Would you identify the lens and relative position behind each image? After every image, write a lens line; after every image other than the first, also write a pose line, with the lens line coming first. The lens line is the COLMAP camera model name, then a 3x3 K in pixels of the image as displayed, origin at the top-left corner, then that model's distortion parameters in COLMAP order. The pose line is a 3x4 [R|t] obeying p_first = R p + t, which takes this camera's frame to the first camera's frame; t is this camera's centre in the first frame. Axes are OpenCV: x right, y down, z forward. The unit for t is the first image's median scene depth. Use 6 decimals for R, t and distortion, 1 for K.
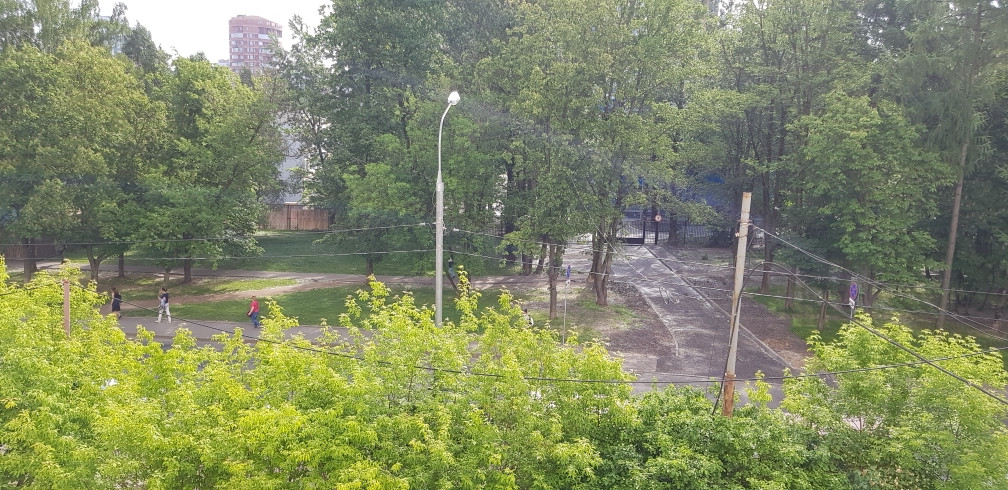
lens RADIAL K [[805.3, 0, 497.7], [0, 805.3, 252.6], [0, 0, 1]] dist [0.069414, -0.104161]
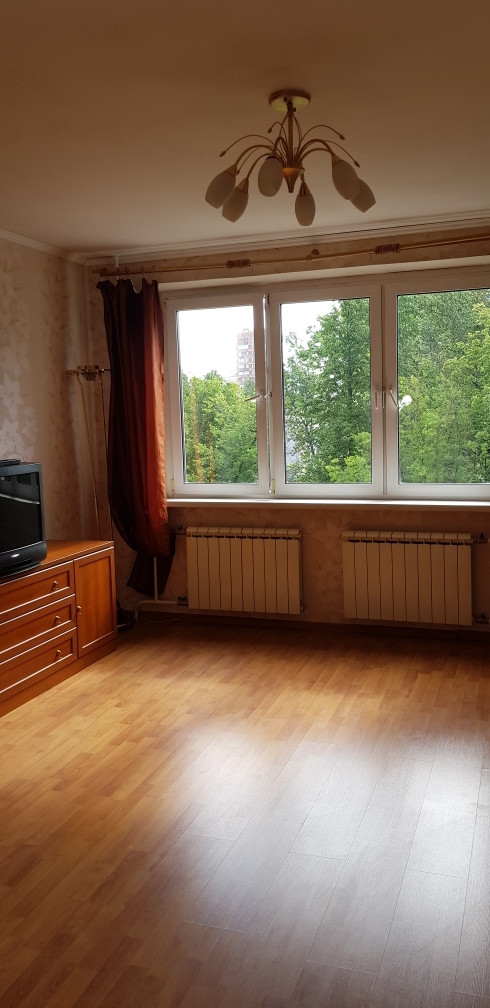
lens RADIAL K [[805.3, 0, 267.2], [0, 805.3, 463.8], [0, 0, 1]] dist [0.069414, -0.104161]
pose [[0.960317, -0.037988, -0.276313, 0.151557], [0.009283, 0.994485, -0.104463, 0.064379], [0.278757, 0.097753, 0.955374, -0.450948]]
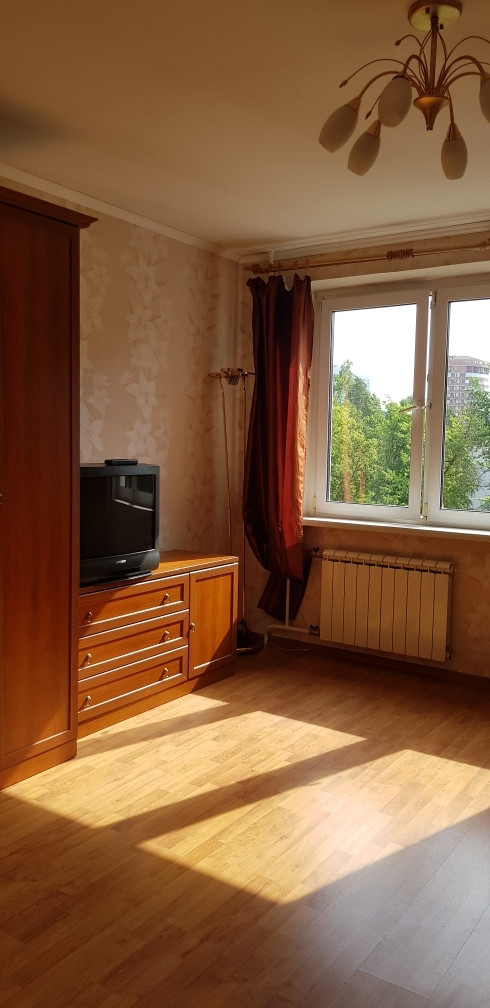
lens RADIAL K [[805.3, 0, 241.6], [0, 805.3, 489.6], [0, 0, 1]] dist [0.069414, -0.104161]
pose [[0.853294, 0.022154, -0.520959, 0.159118], [-0.083374, 0.992039, -0.094374, 0.063958], [0.514721, 0.123963, 0.848349, -0.393536]]
